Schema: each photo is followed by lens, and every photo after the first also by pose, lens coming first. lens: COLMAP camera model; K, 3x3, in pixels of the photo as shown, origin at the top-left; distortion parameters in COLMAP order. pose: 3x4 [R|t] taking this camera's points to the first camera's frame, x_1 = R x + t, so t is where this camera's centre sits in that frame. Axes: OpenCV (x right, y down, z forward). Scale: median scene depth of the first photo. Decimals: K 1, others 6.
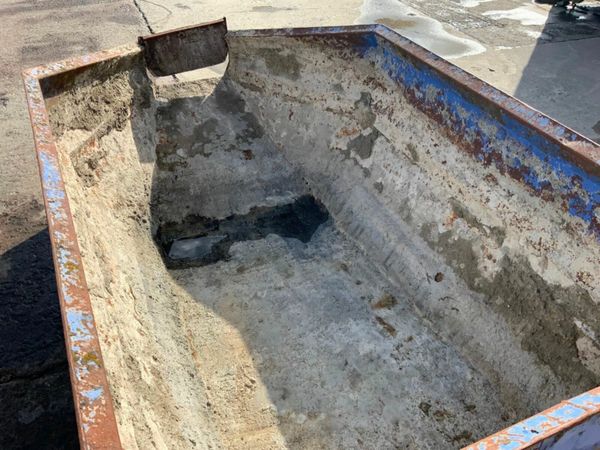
lens RADIAL K [[502.4, 0, 301.1], [0, 502.4, 225.2], [0, 0, 1]] dist [0.013515, -0.045463]
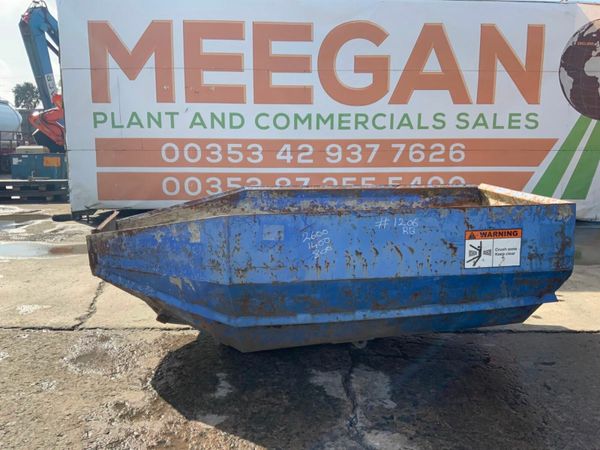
lens RADIAL K [[502.4, 0, 298.7], [0, 502.4, 224.8], [0, 0, 1]] dist [0.013515, -0.045463]
pose [[0.346471, -0.153624, 0.925396, -1.684212], [0.557679, 0.826970, -0.071512, -0.068046], [-0.754289, 0.540851, 0.372194, 0.326671]]
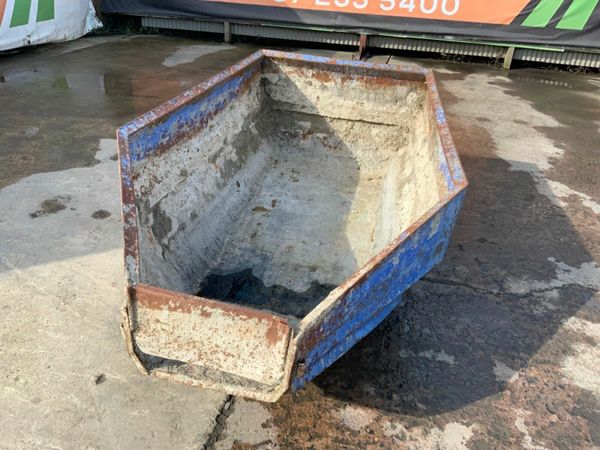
lens RADIAL K [[502.4, 0, 300.7], [0, 502.4, 225.6], [0, 0, 1]] dist [0.013515, -0.045463]
pose [[-0.819661, -0.341875, 0.459649, -0.737324], [0.271025, 0.475470, 0.836943, -1.198990], [-0.504679, 0.810586, -0.297067, 1.486032]]
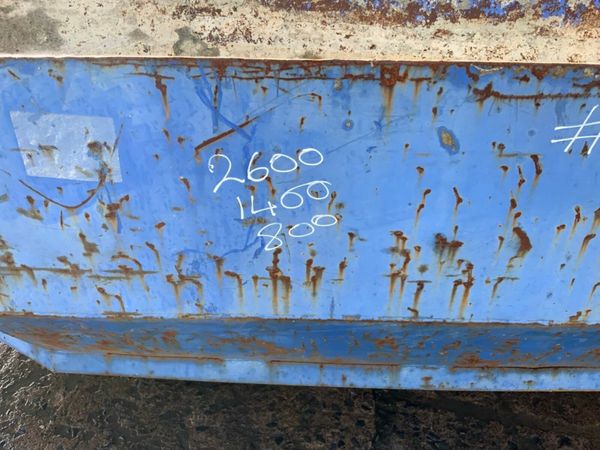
lens RADIAL K [[502.4, 0, 304.5], [0, 502.4, 228.3], [0, 0, 1]] dist [0.013515, -0.045463]
pose [[0.428220, -0.498071, 0.754025, -0.643011], [0.502975, 0.824574, 0.259026, -0.153601], [-0.750762, 0.268335, 0.603616, 0.627233]]
